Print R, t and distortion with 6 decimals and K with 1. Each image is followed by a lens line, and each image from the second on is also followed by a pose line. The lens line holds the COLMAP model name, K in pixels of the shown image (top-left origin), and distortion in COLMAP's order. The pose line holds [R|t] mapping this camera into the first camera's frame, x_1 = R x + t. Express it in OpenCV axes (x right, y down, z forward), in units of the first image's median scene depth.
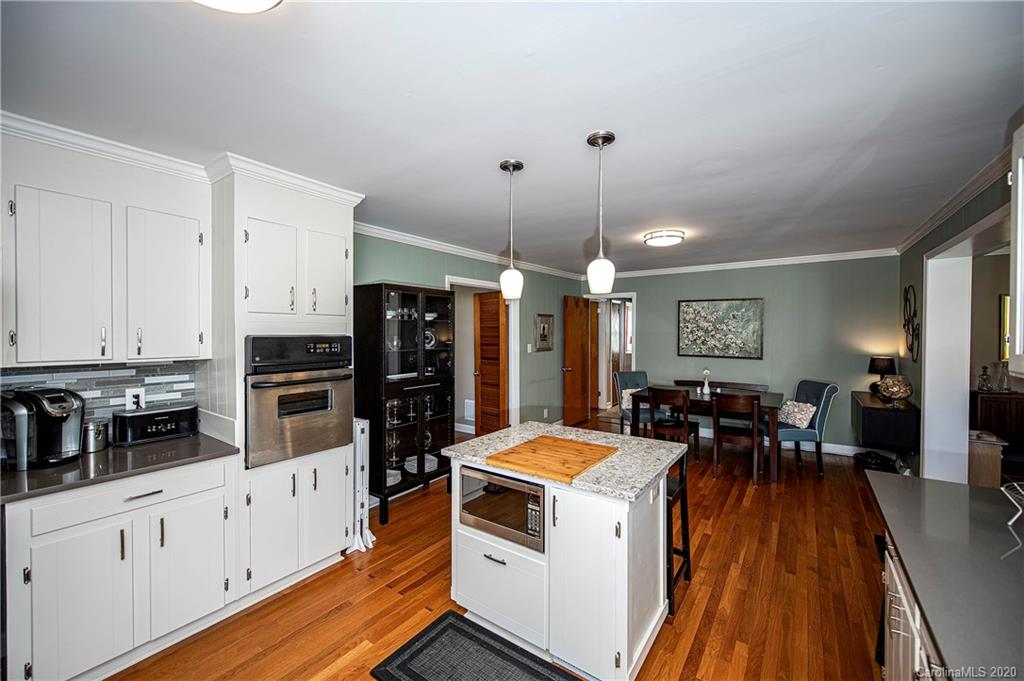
lens RADIAL K [[409.0, 0, 512.0], [0, 409.0, 340.5], [0, 0, 1]] dist [0.001187, 0.000086]
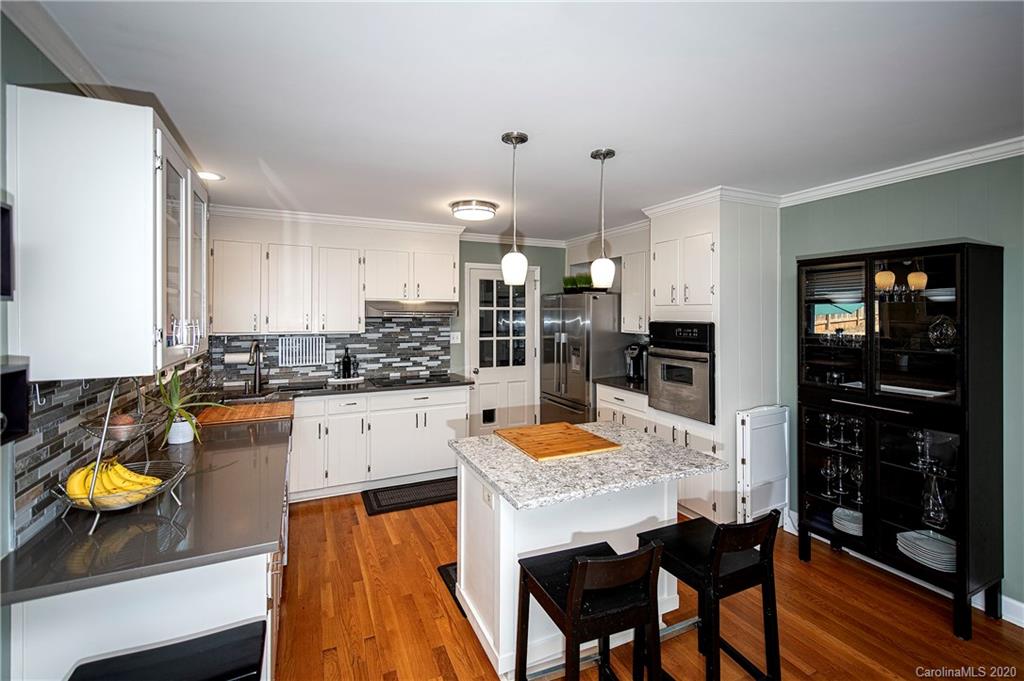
lens RADIAL K [[445.8, 0, 511.6], [0, 445.8, 311.5], [0, 0, 1]] dist [-0.000528, -0.000053]
pose [[-0.491689, -0.000924, -0.870770, 1.347216], [-0.018666, 0.999781, 0.009480, -0.066602], [0.870571, 0.020915, -0.491599, 1.716270]]
